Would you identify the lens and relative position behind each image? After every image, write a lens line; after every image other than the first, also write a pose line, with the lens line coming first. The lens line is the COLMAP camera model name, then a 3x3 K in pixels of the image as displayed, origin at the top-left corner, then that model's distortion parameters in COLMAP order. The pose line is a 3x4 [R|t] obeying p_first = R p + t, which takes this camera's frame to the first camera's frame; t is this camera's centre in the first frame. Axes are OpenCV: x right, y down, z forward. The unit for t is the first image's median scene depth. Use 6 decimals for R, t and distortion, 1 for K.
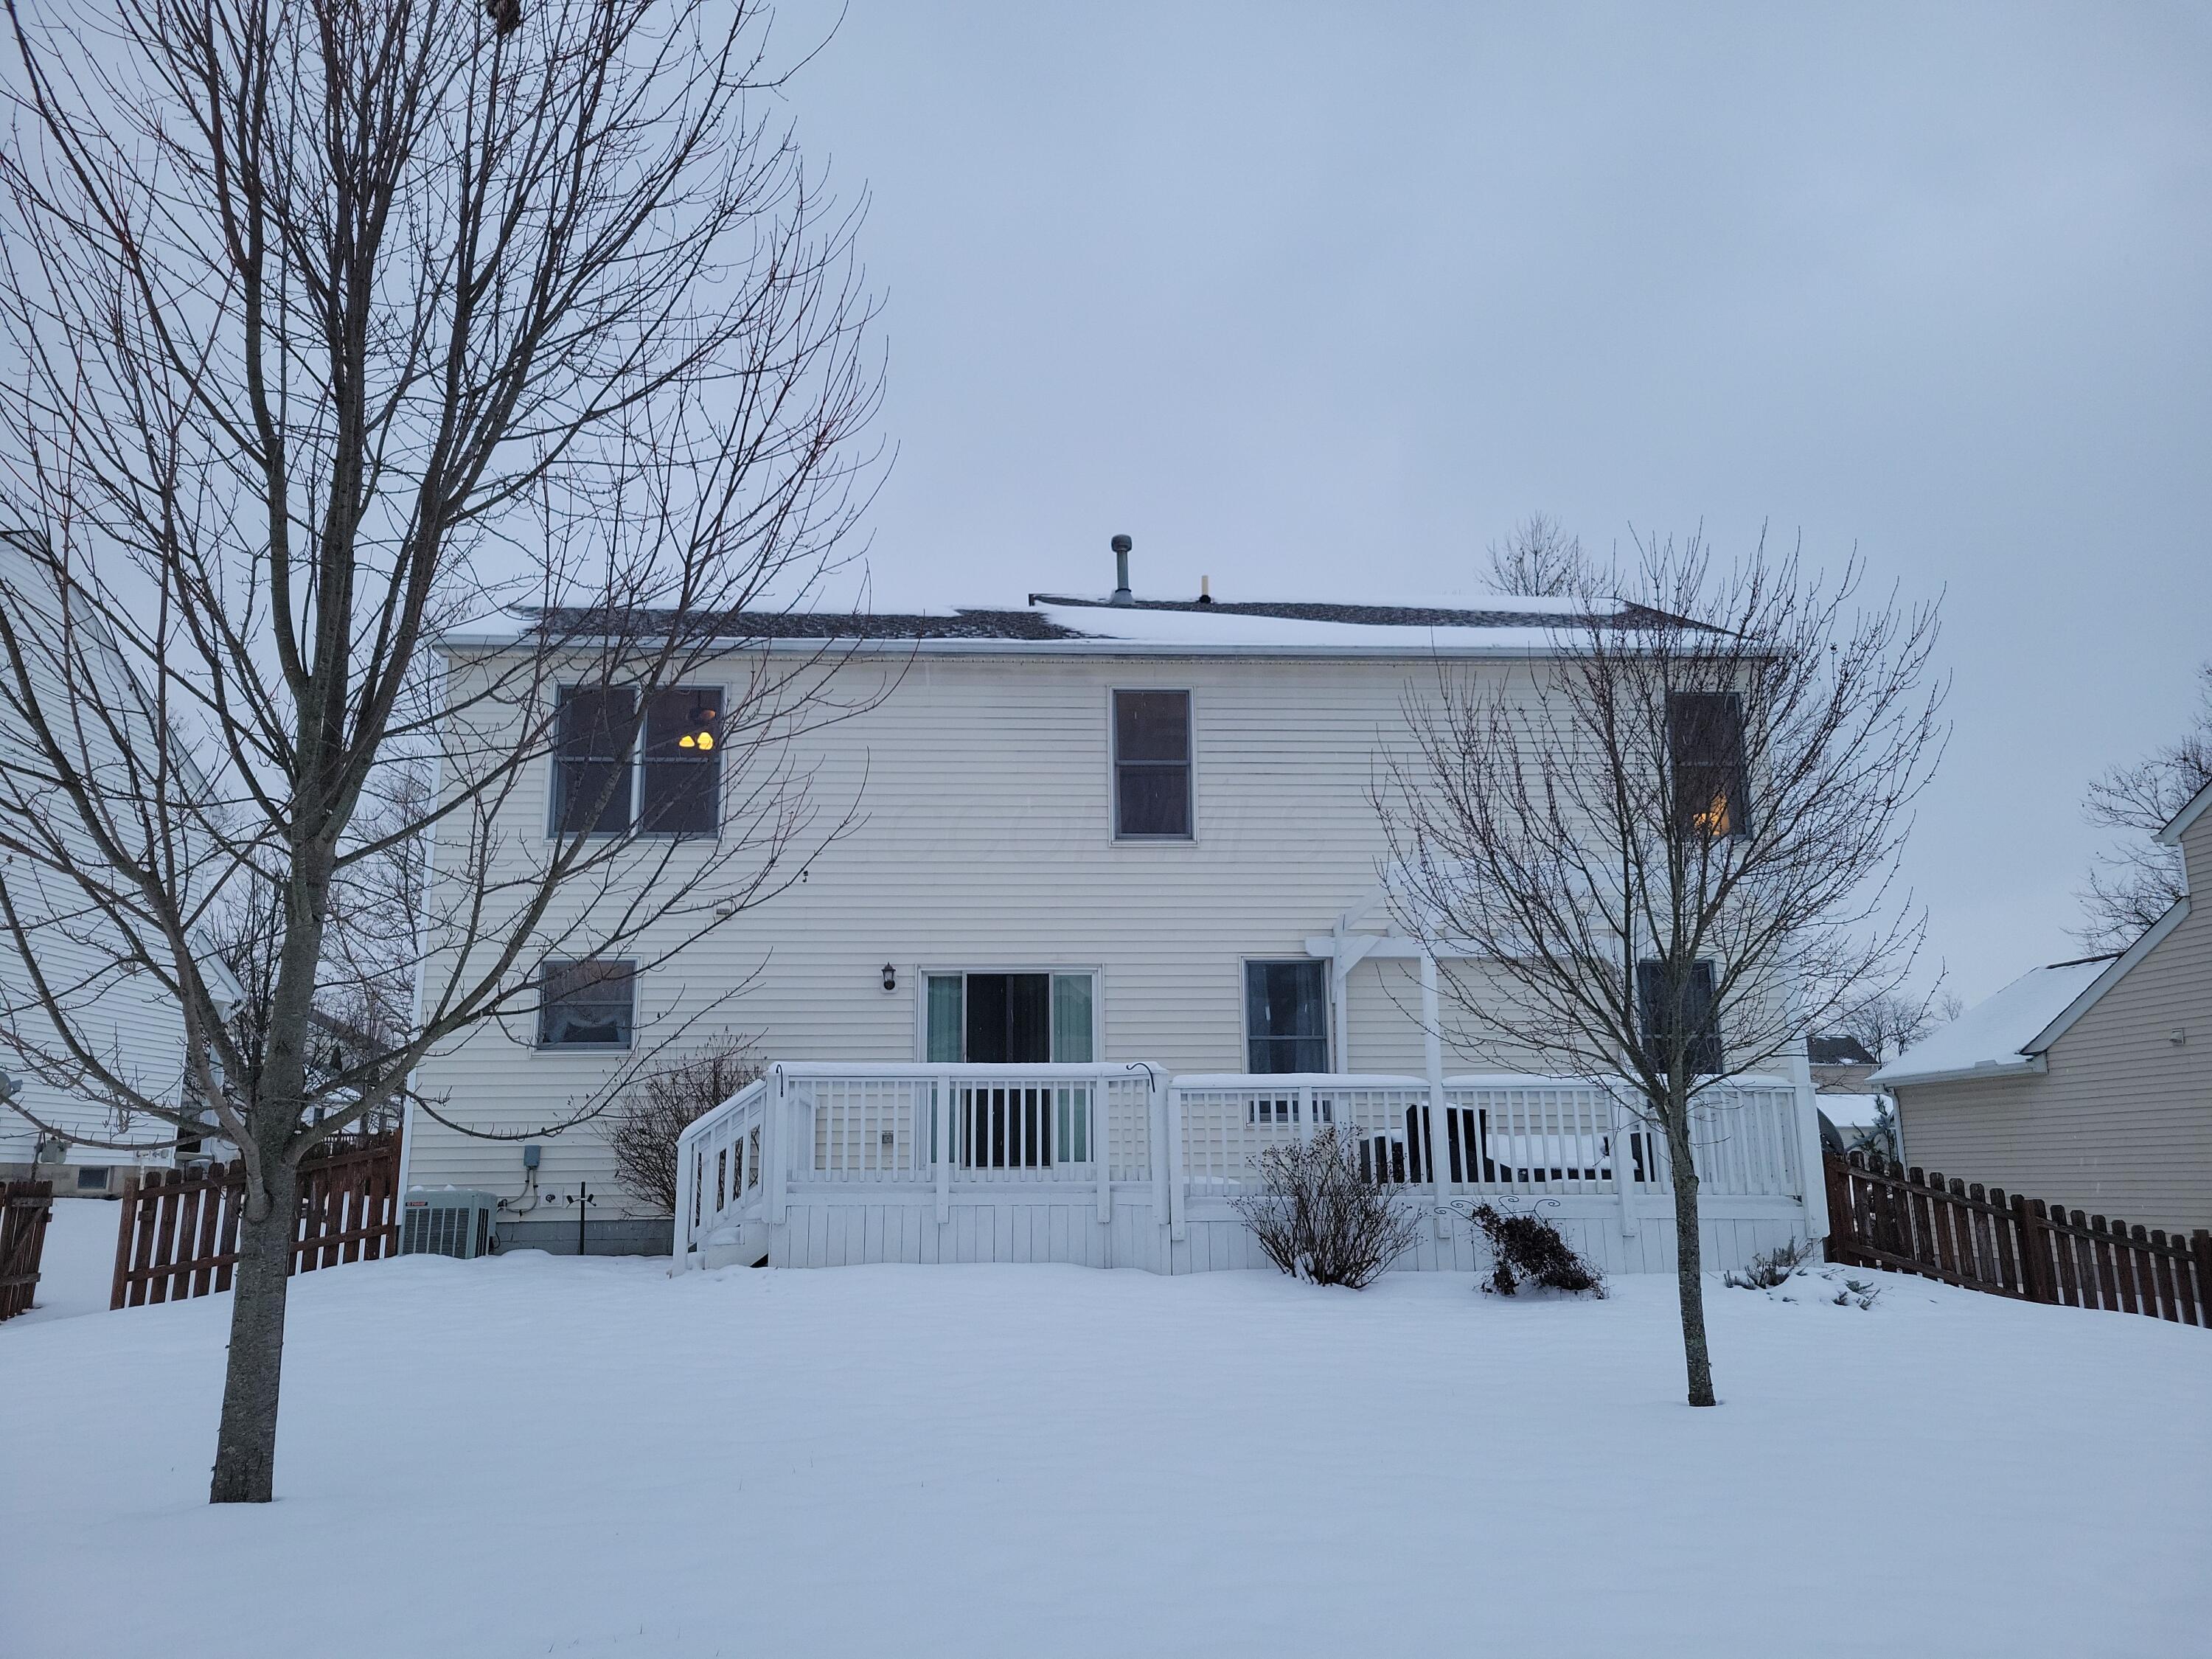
lens RADIAL K [[1670.6, 0, 1097.0], [0, 1670.6, 828.9], [0, 0, 1]] dist [0.056957, 0.000116]
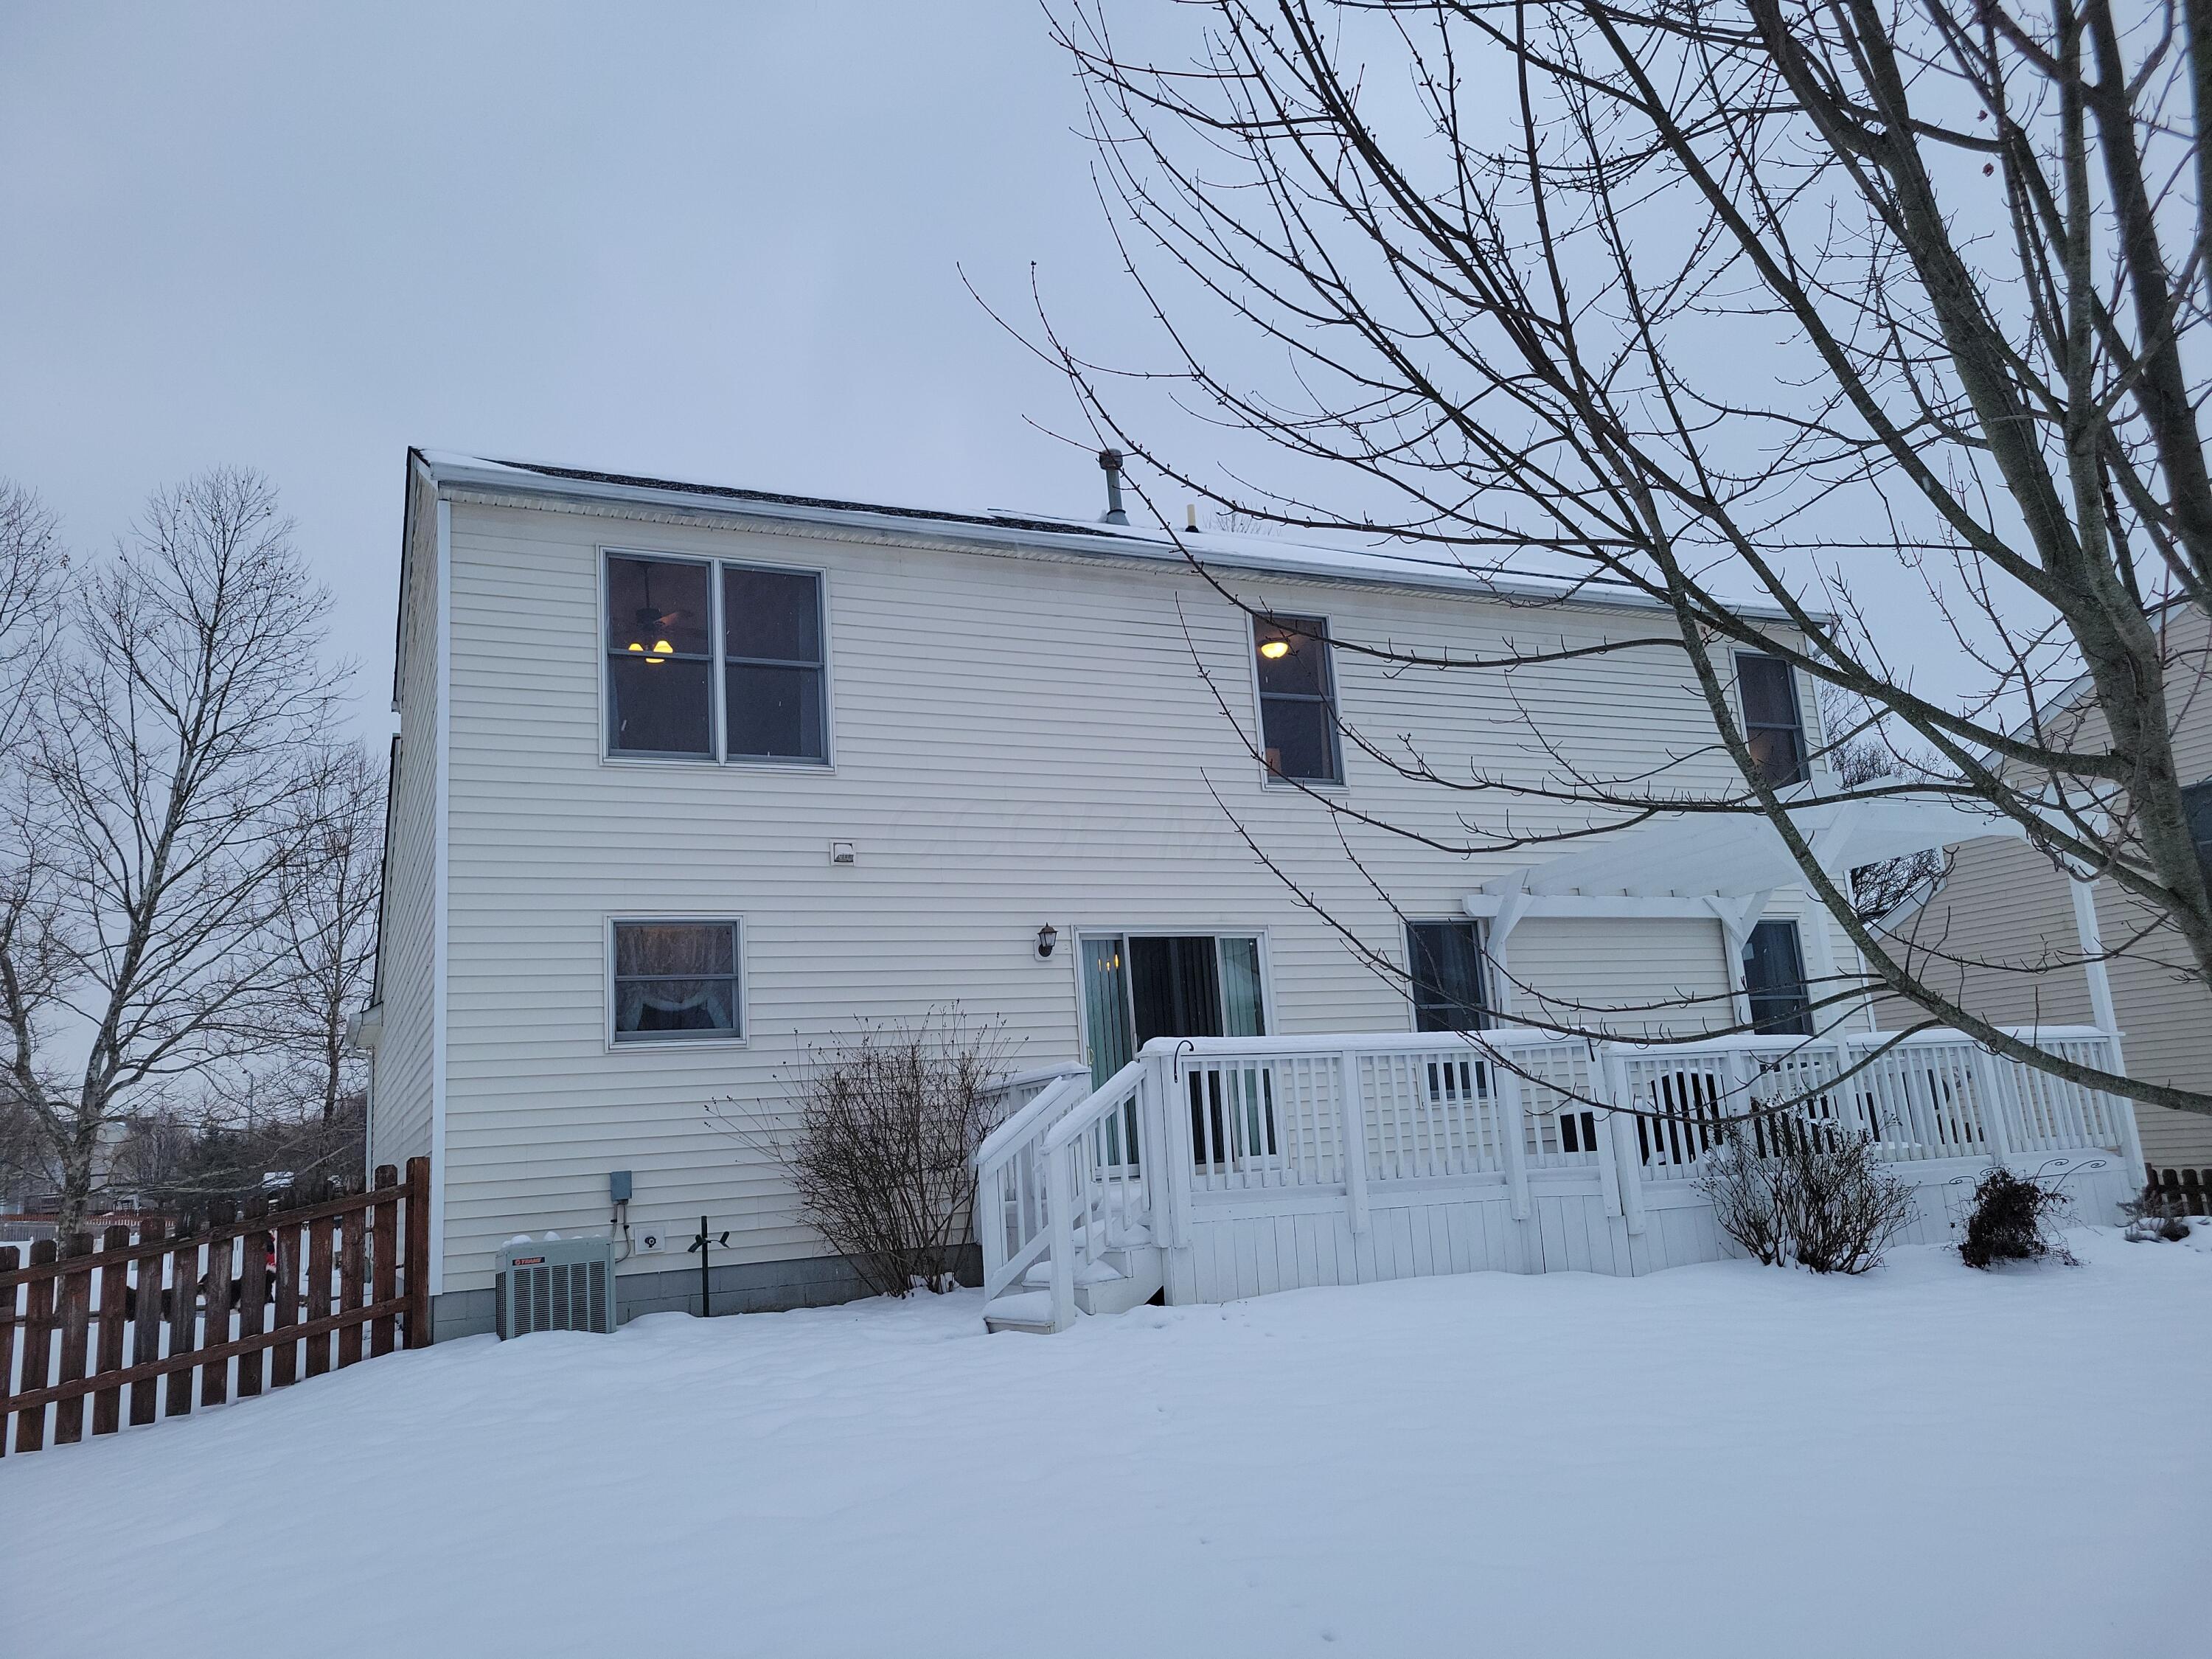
lens RADIAL K [[1634.0, 0, 1106.0], [0, 1634.0, 829.5], [0, 0, 1]] dist [0.028201, -0.000461]
pose [[0.922319, 0.020491, 0.385885, -0.401876], [-0.019973, 0.999786, -0.005353, 0.037730], [-0.385912, -0.002770, 0.922531, 0.252682]]
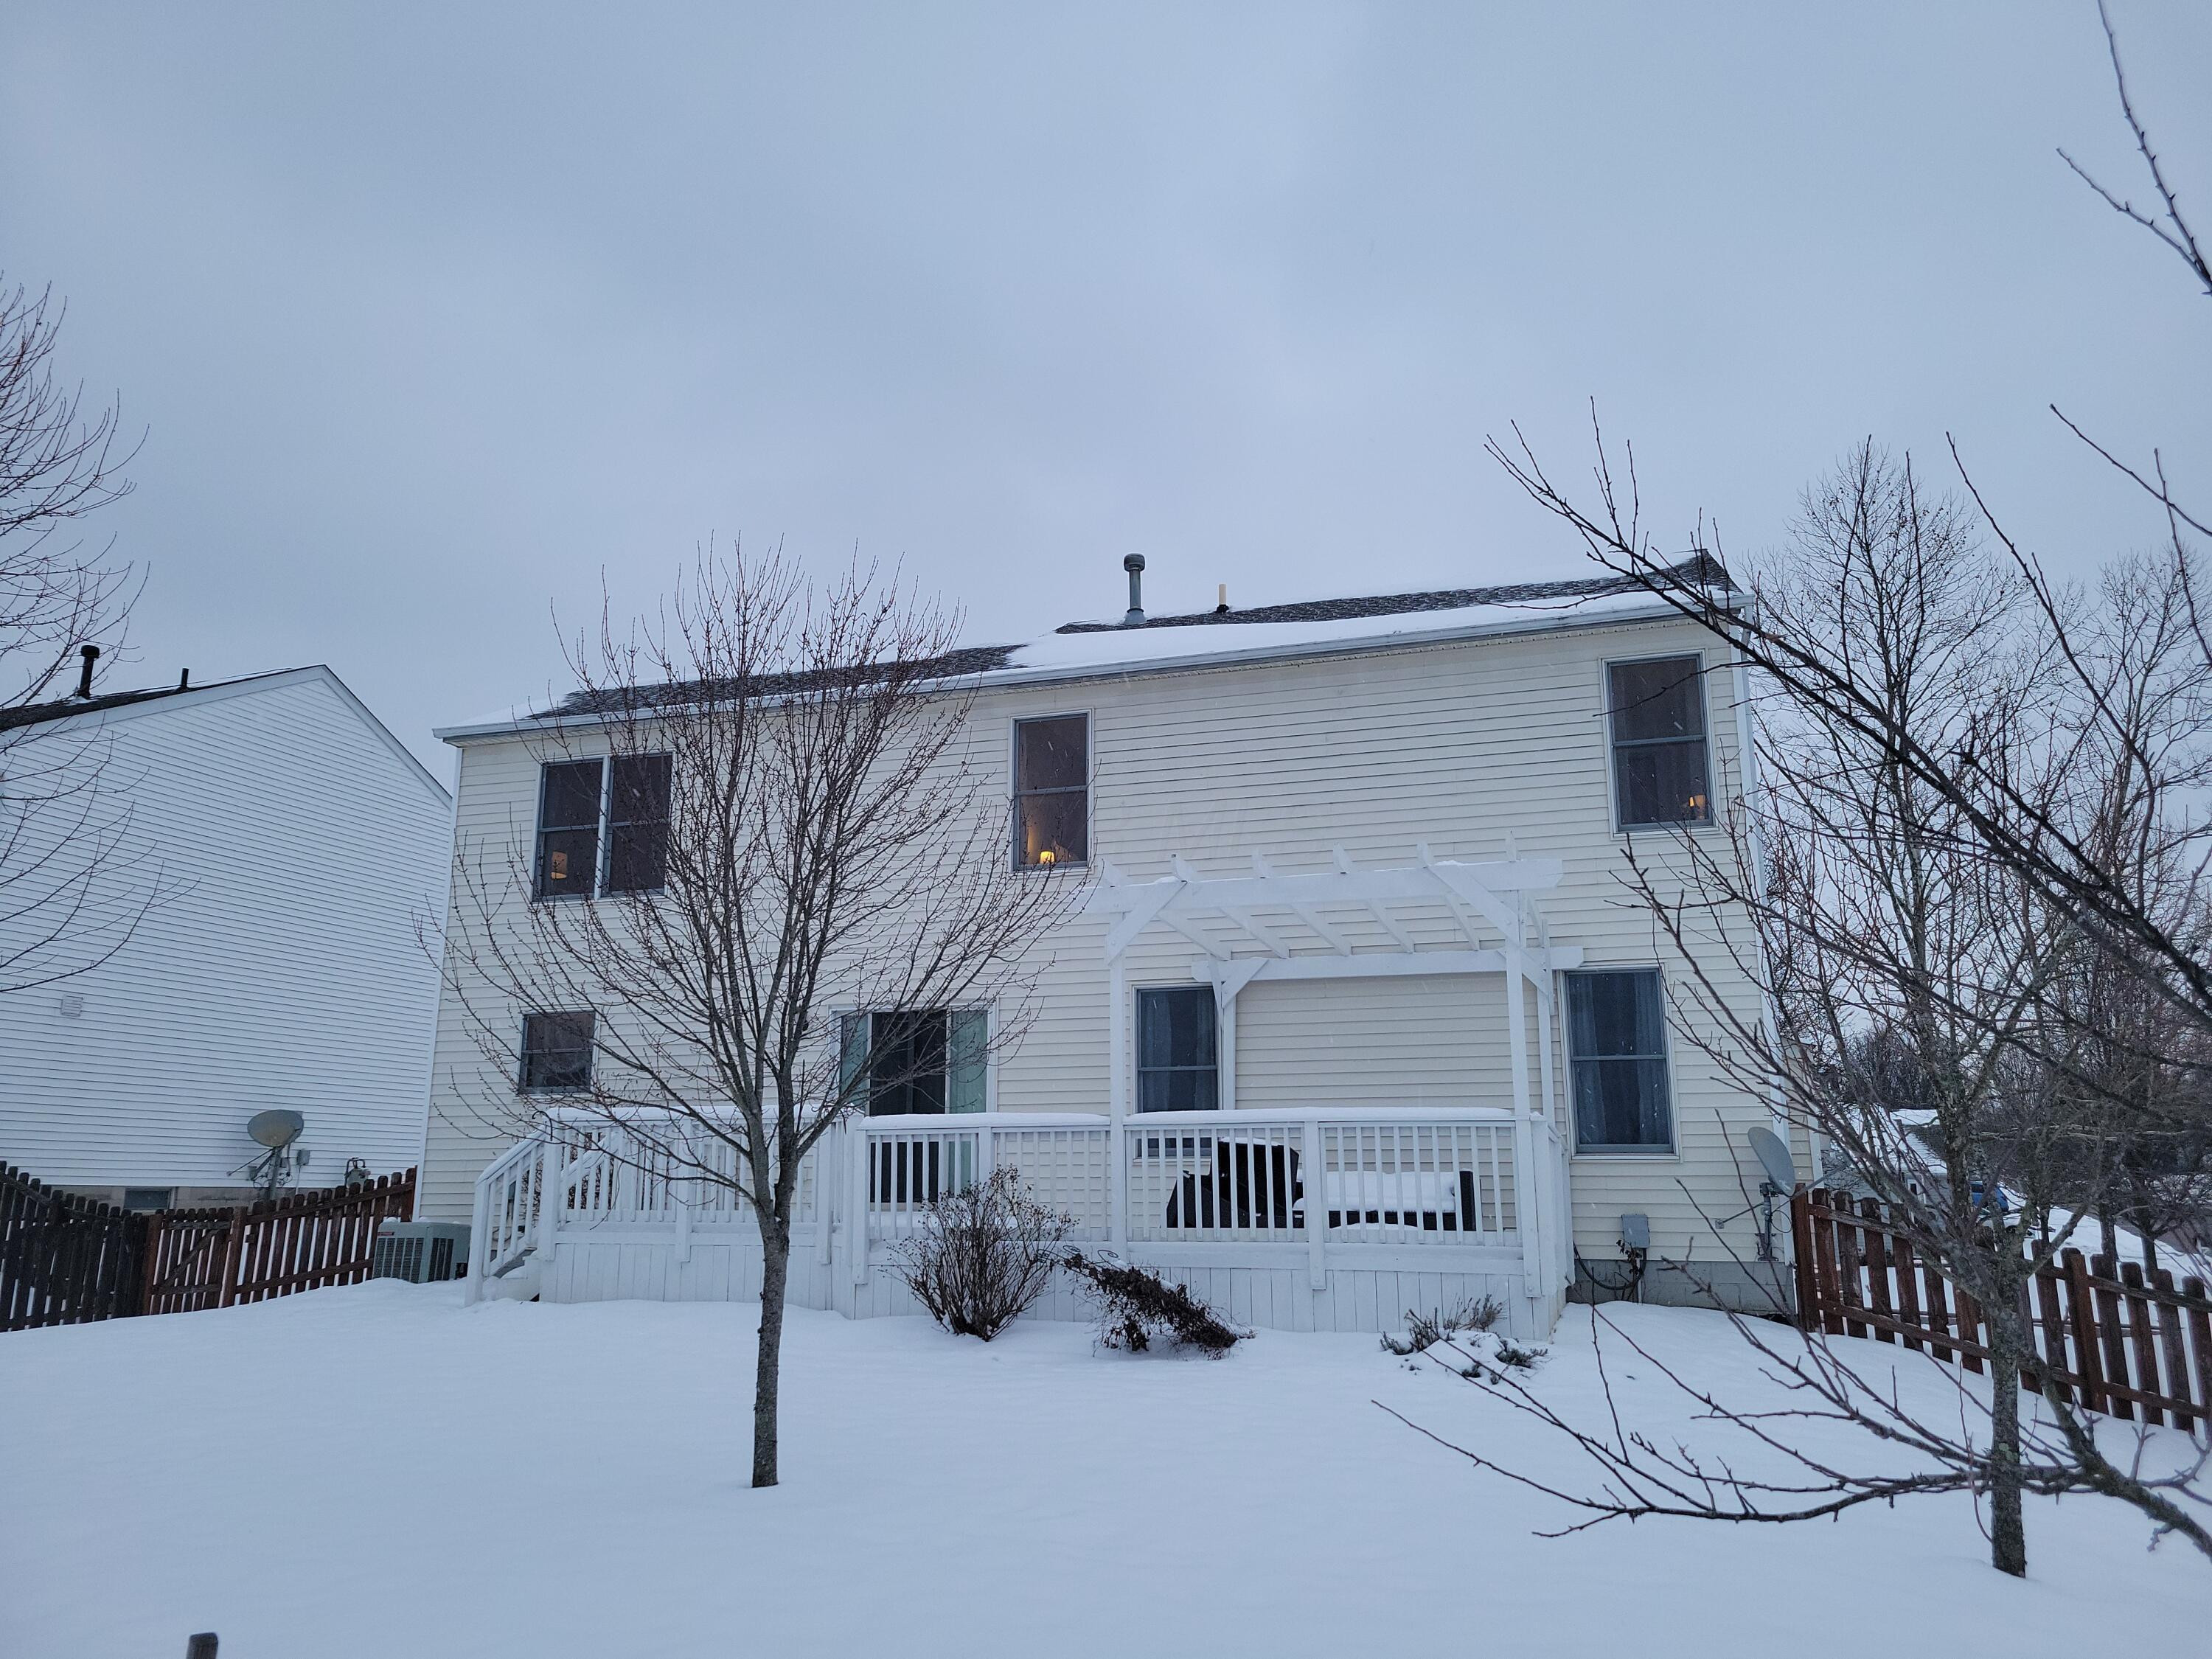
lens RADIAL K [[1670.6, 0, 1097.0], [0, 1670.6, 828.9], [0, 0, 1]] dist [0.056957, 0.000116]
pose [[0.933376, -0.069767, -0.352055, 0.414167], [0.065870, 0.997562, -0.023054, 0.007495], [0.352805, -0.001672, 0.935695, 0.095282]]
